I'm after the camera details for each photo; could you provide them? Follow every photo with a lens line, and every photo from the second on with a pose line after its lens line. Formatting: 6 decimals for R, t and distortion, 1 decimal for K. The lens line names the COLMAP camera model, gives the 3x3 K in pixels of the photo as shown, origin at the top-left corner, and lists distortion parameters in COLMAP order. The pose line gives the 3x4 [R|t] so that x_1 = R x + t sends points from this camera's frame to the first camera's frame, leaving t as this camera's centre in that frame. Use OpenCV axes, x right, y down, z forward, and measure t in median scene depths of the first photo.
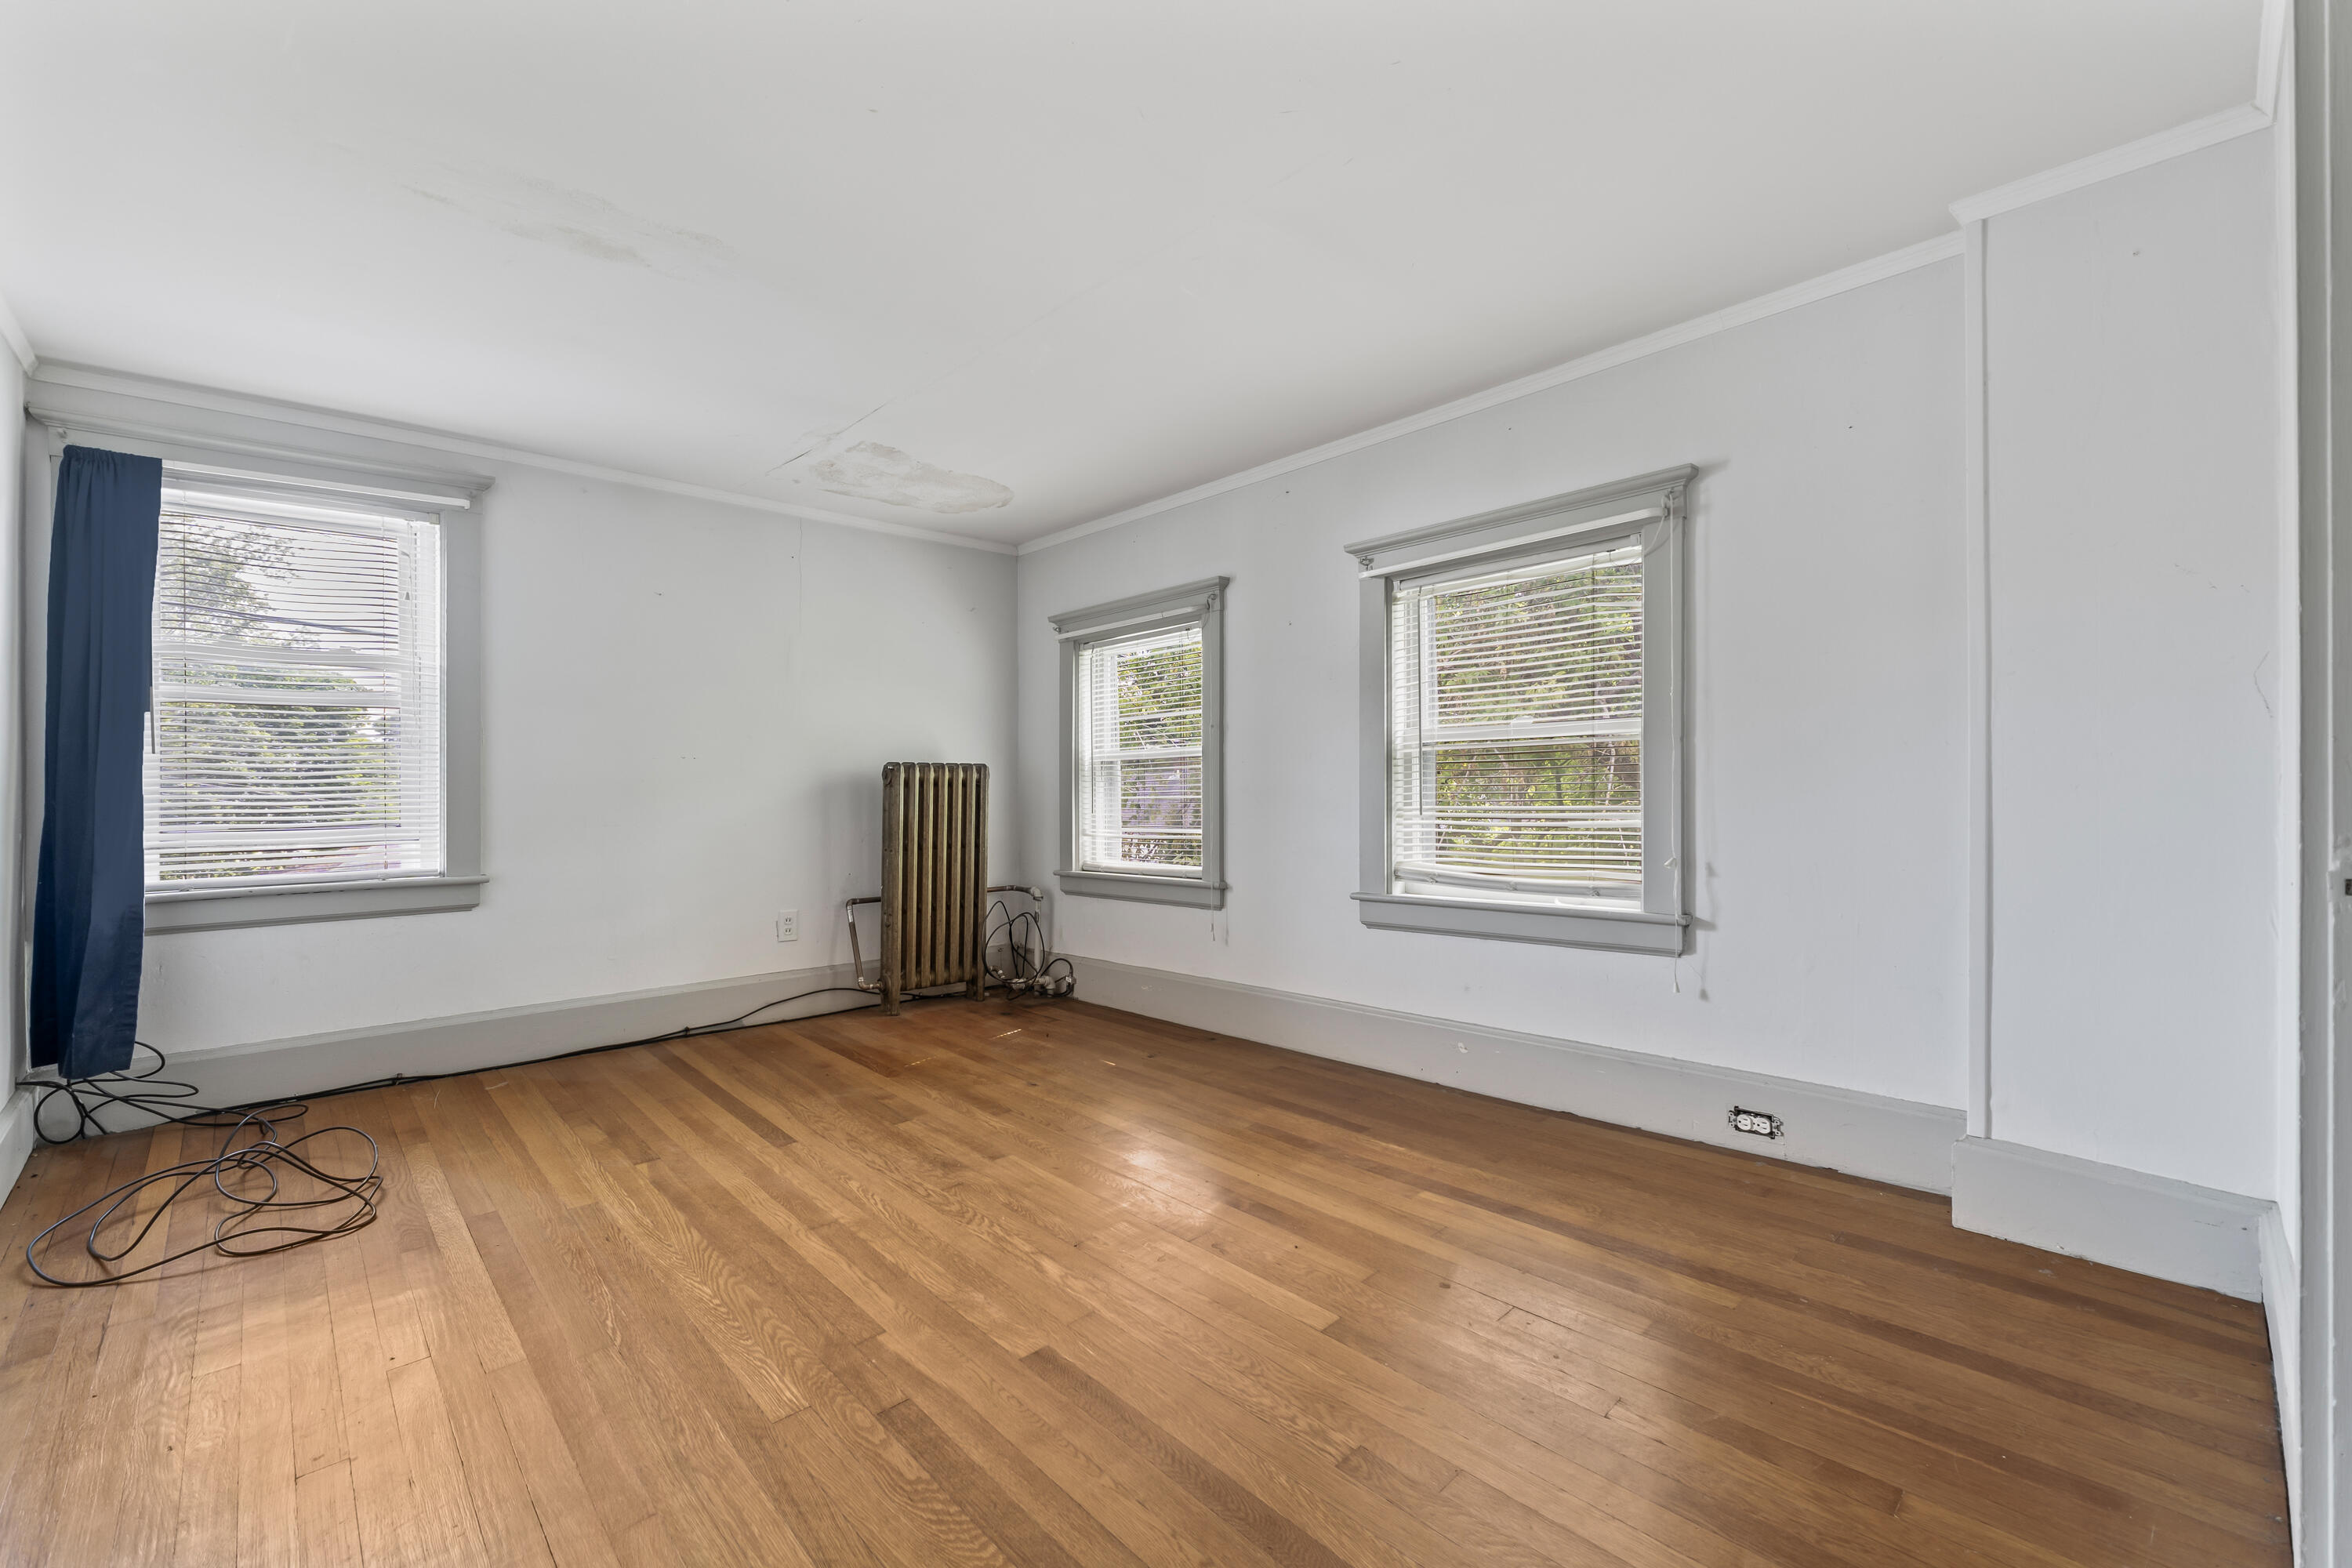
lens RADIAL K [[999.3, 0, 1174.5], [0, 999.3, 772.0], [0, 0, 1]] dist [-0.007684, 0.001123]
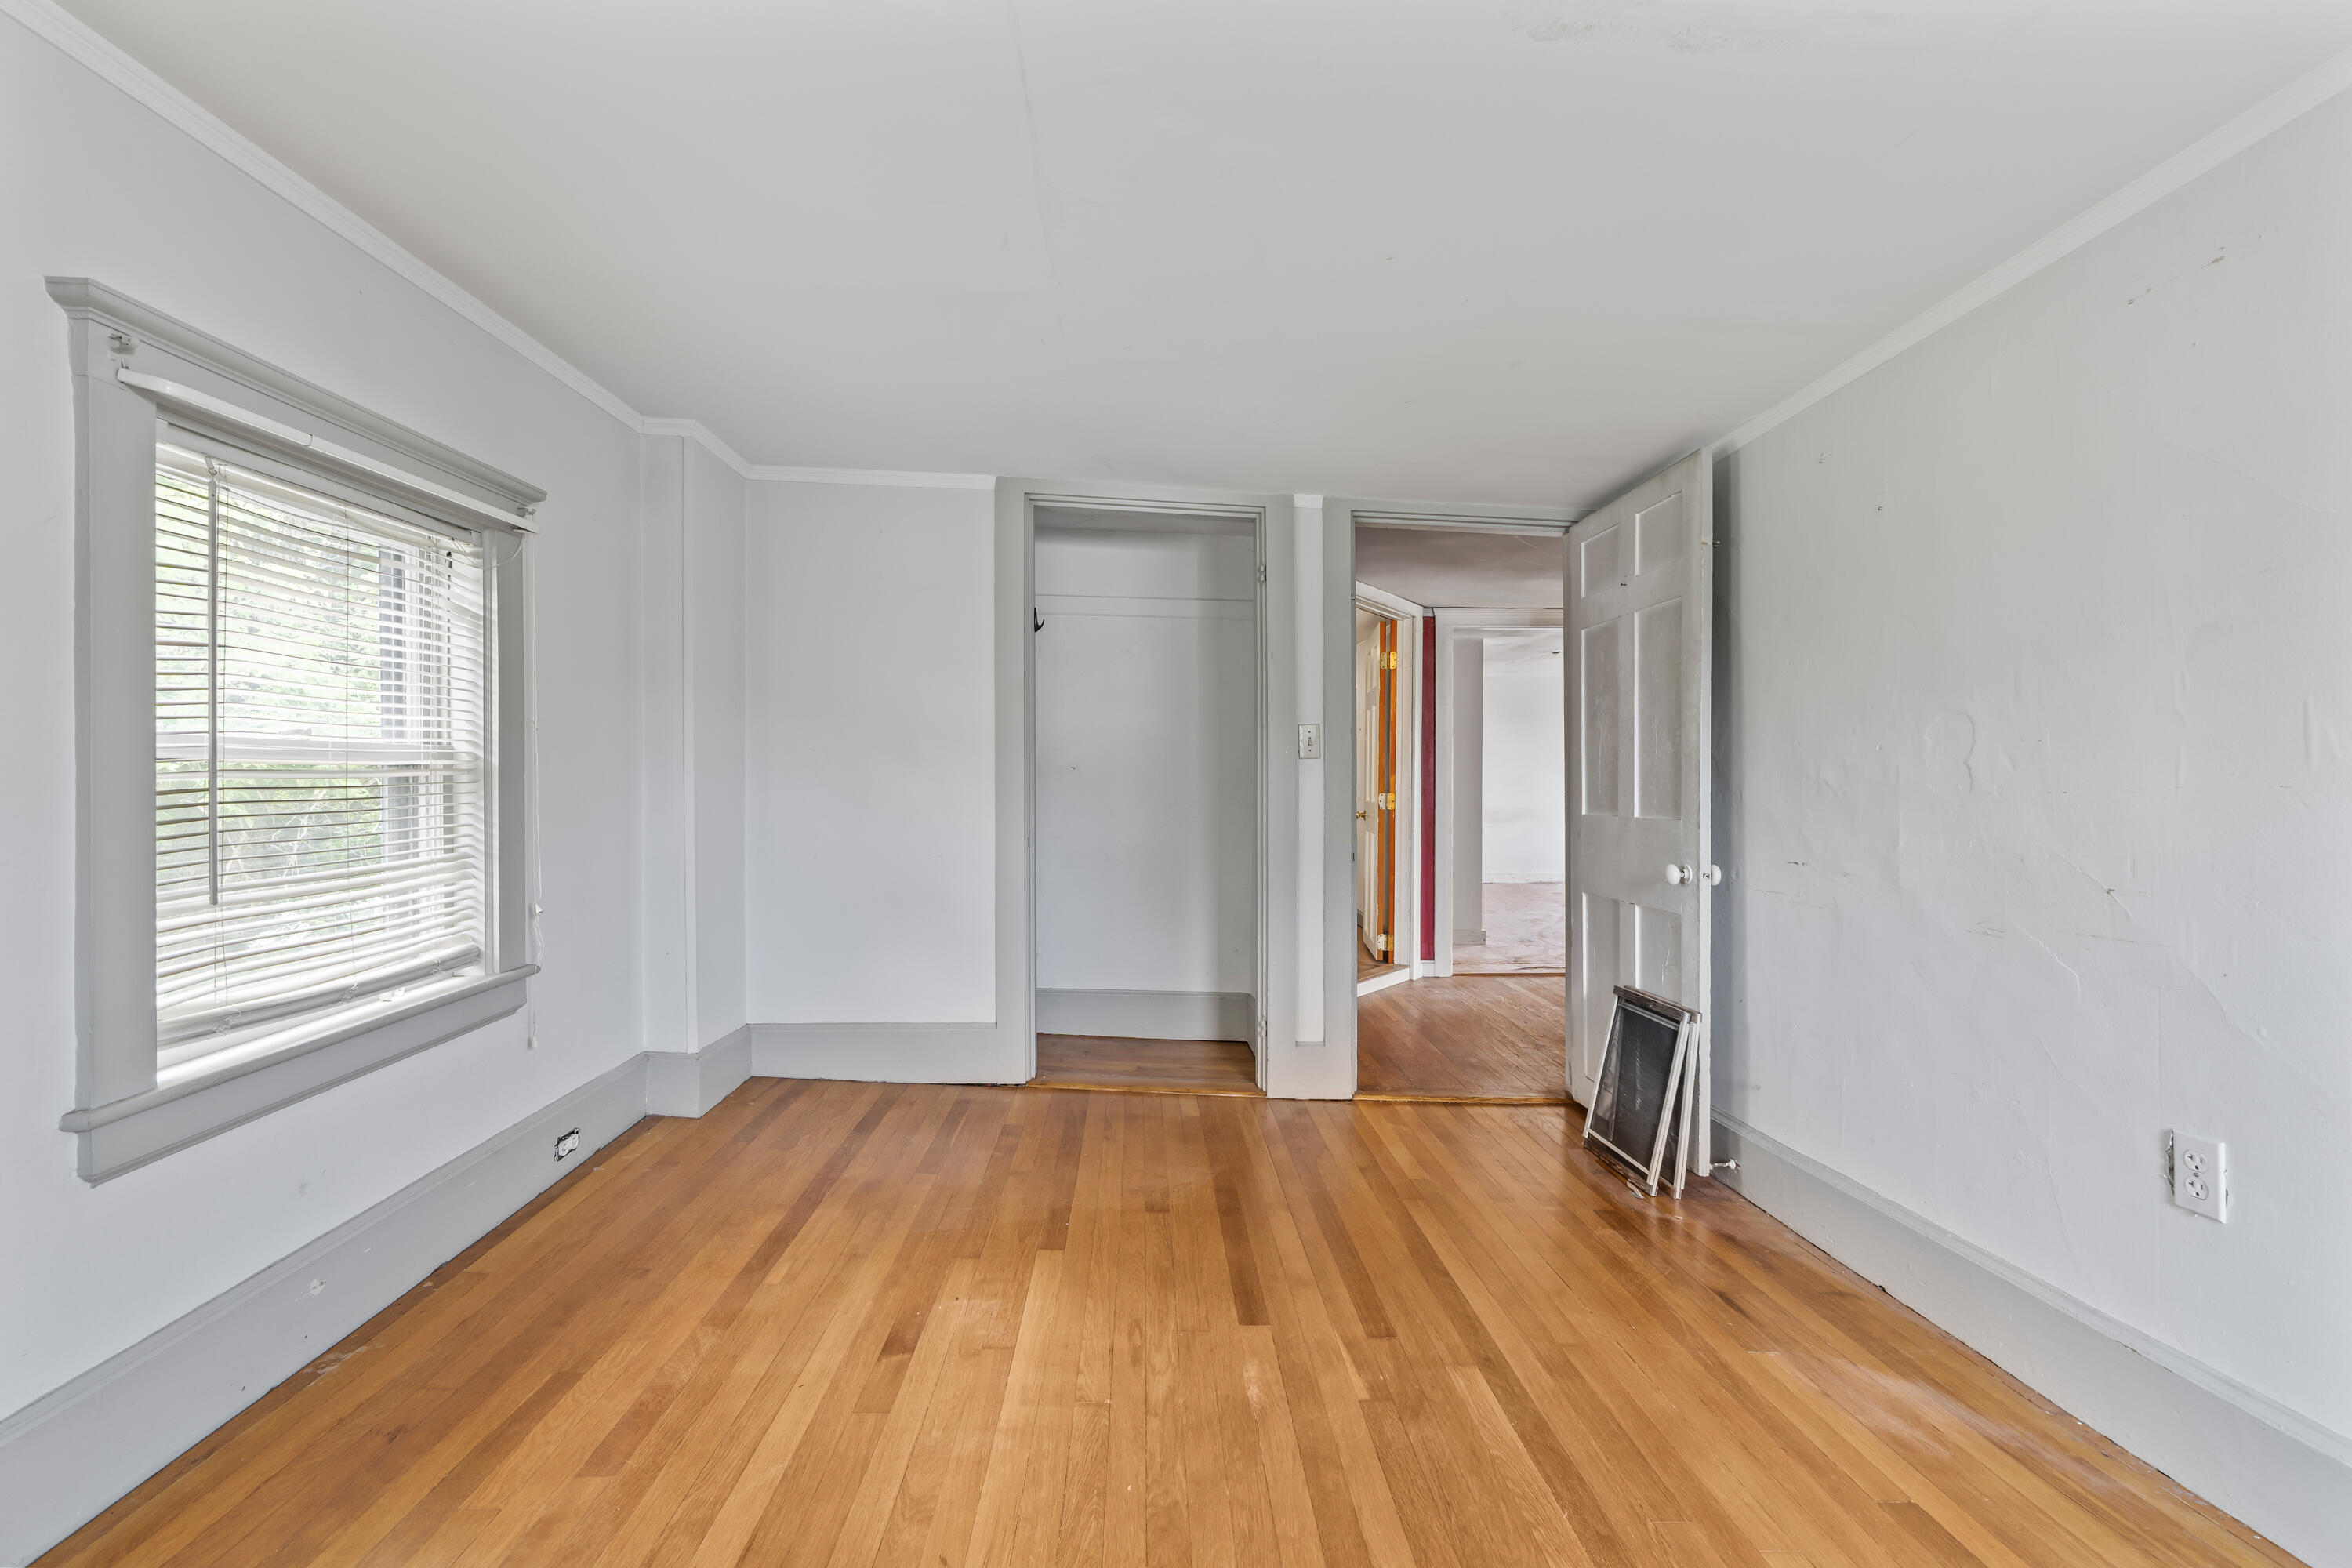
lens RADIAL K [[999.3, 0, 1176.9], [0, 999.3, 785.5], [0, 0, 1]] dist [-0.007684, 0.001123]
pose [[-0.755559, 0.000198, 0.655080, -0.796071], [-0.004213, 0.999978, -0.005161, -0.028242], [-0.655067, -0.006660, -0.755542, 1.864269]]
